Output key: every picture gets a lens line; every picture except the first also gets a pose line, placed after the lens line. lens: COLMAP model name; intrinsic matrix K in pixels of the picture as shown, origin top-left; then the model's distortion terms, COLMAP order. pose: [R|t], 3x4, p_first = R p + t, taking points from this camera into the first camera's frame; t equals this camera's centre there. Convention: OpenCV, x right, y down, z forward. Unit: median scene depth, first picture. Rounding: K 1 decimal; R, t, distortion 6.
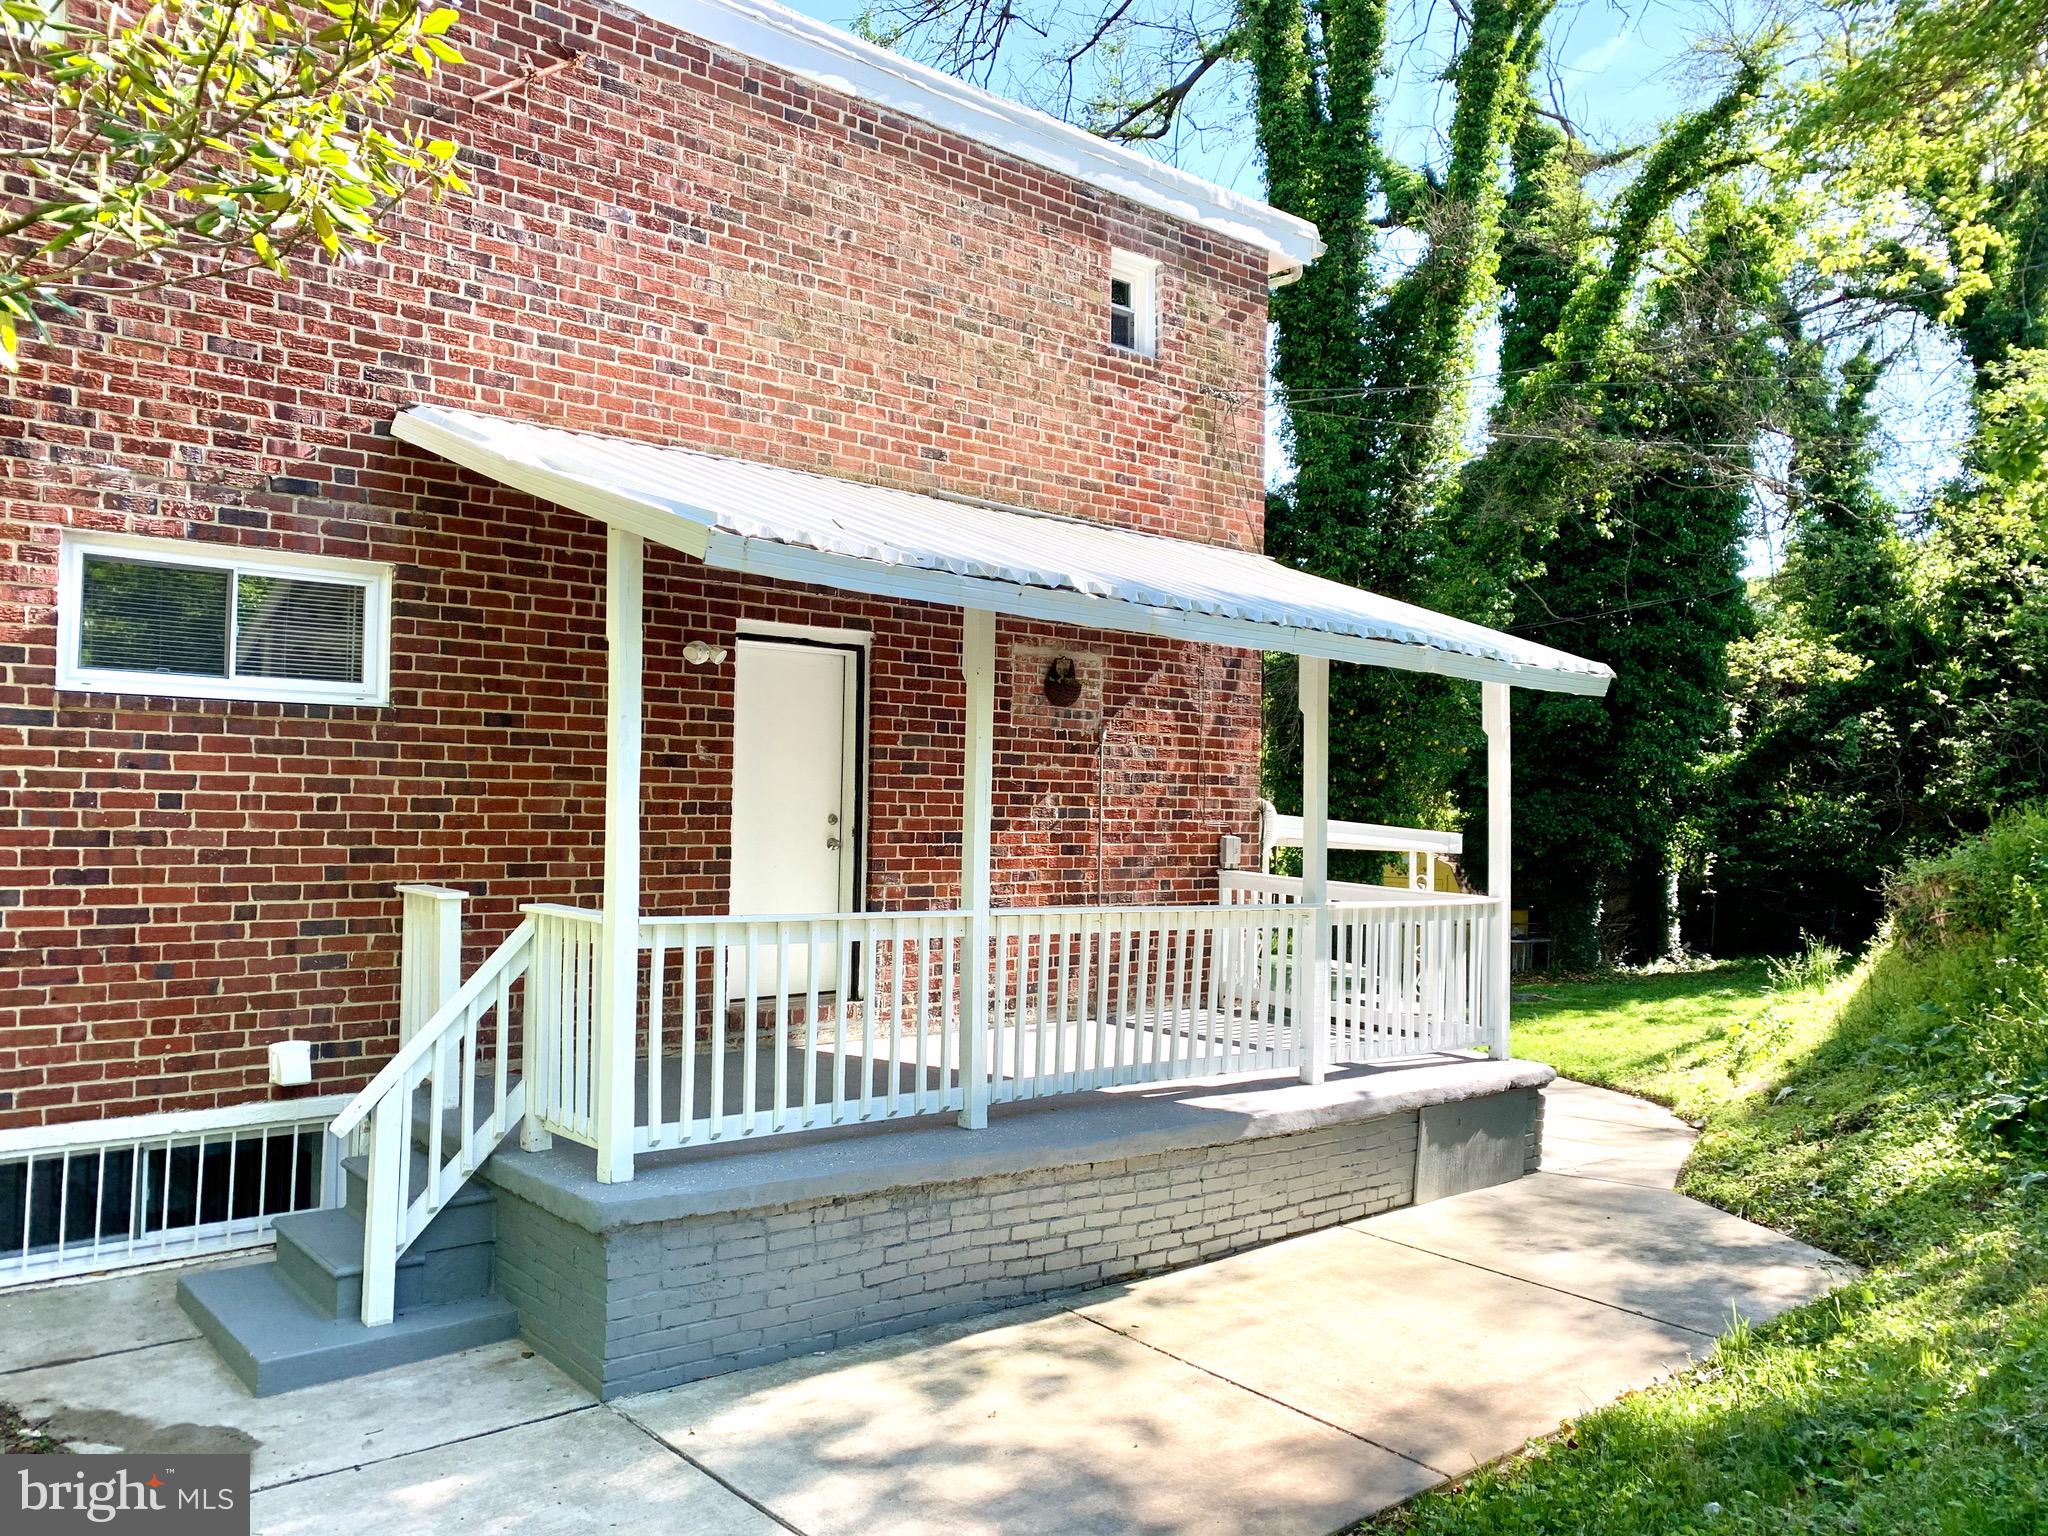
lens RADIAL K [[1585.7, 0, 1014.8], [0, 1585.7, 774.8], [0, 0, 1]] dist [0.037096, -0.030346]
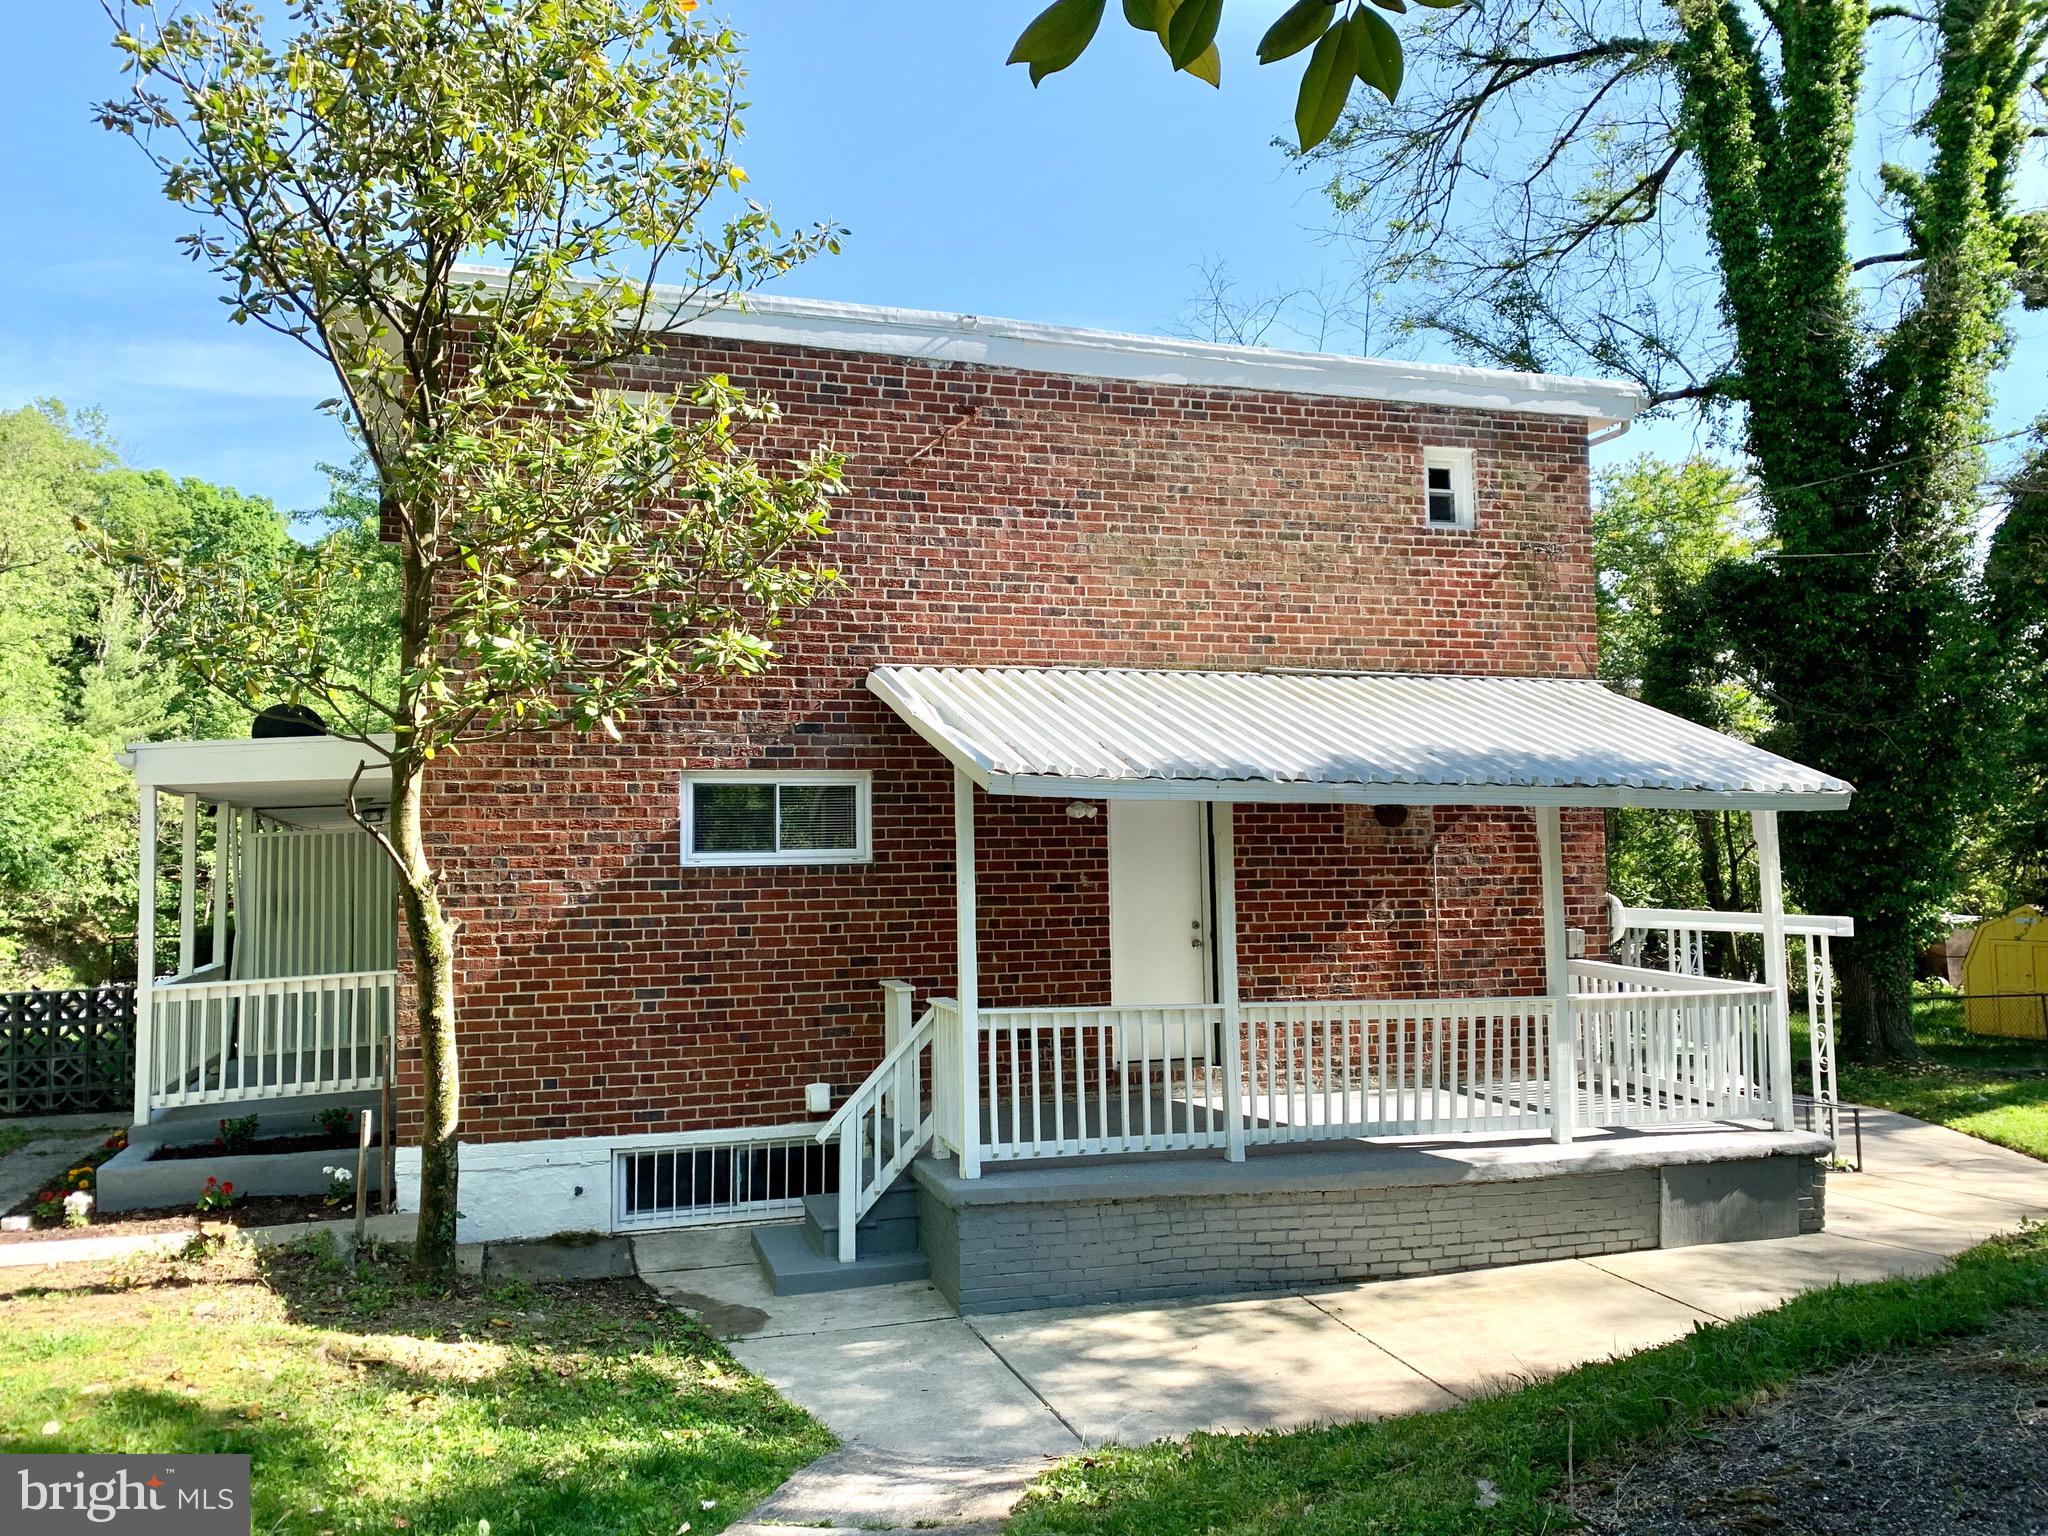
lens RADIAL K [[1585.7, 0, 969.9], [0, 1585.7, 750.2], [0, 0, 1]] dist [0.037096, -0.030346]
pose [[0.910074, -0.061313, -0.409887, 0.287691], [0.040670, 0.997435, -0.058900, -0.051826], [0.412447, 0.036933, 0.910233, -0.308398]]
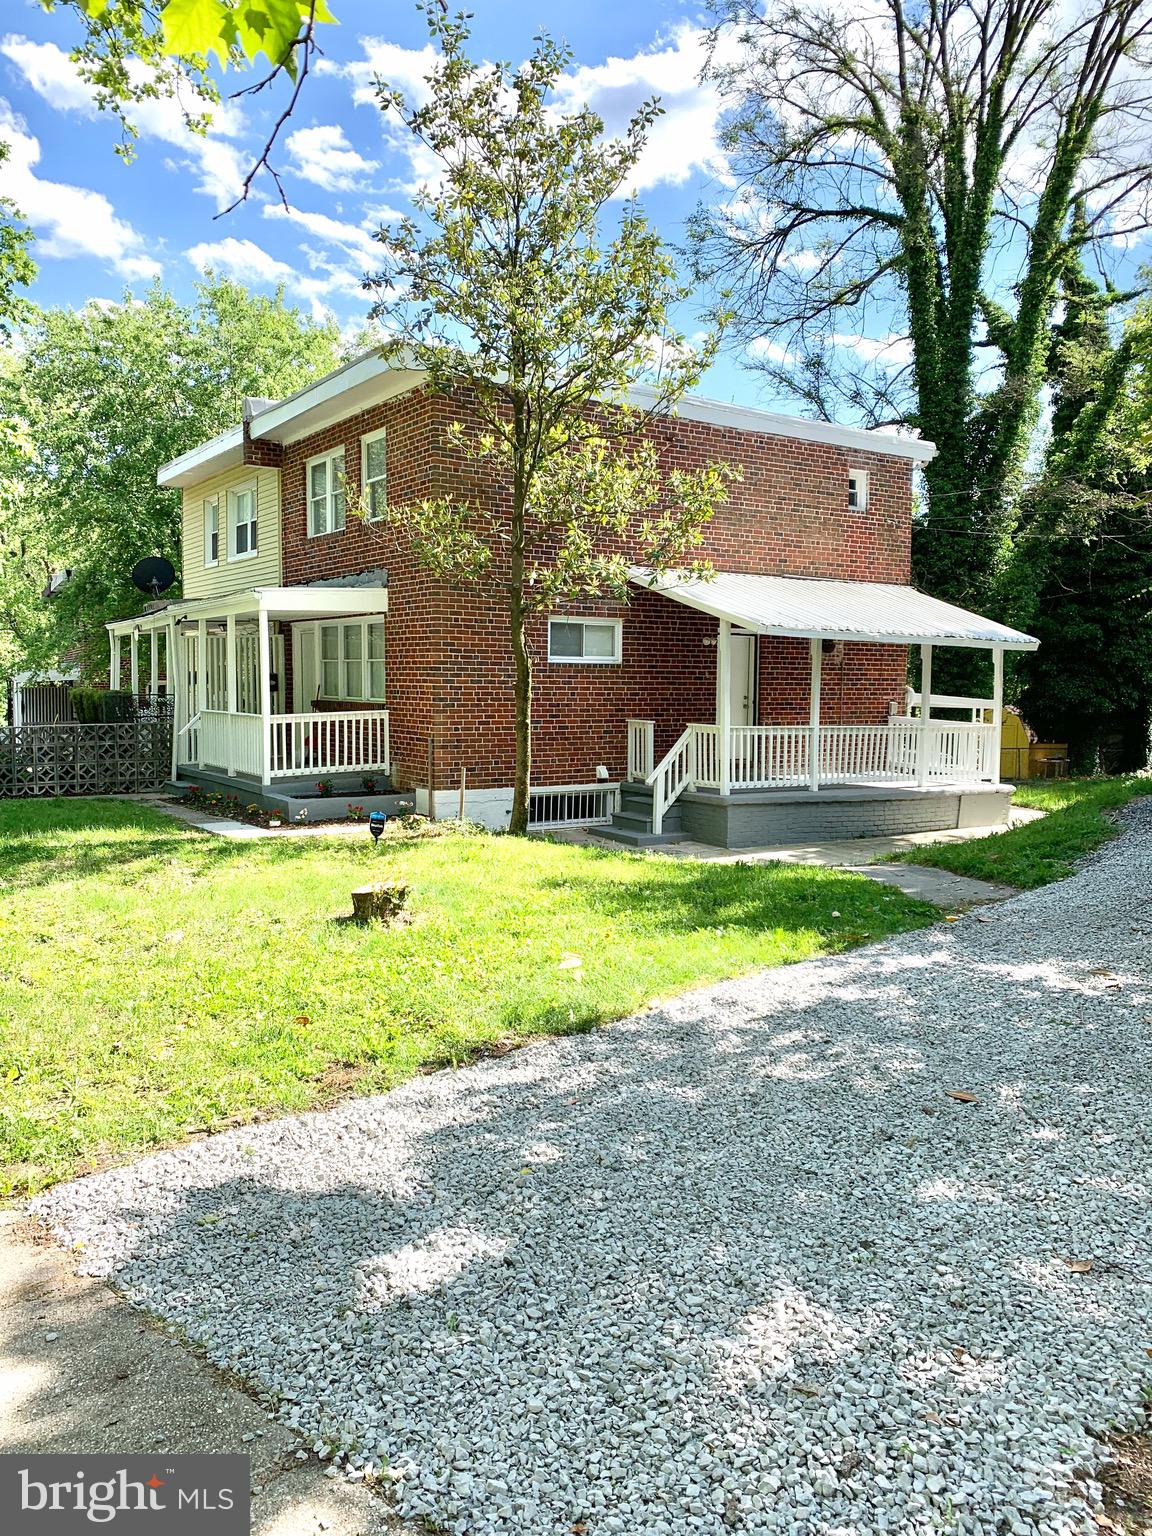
lens RADIAL K [[1189.3, 0, 541.7], [0, 1189.3, 778.9], [0, 0, 1]] dist [0.037096, -0.030346]
pose [[0.990466, 0.001441, -0.137750, -0.202245], [0.012679, 0.994747, 0.101573, -0.050154], [0.137172, -0.102351, 0.985245, -1.240726]]
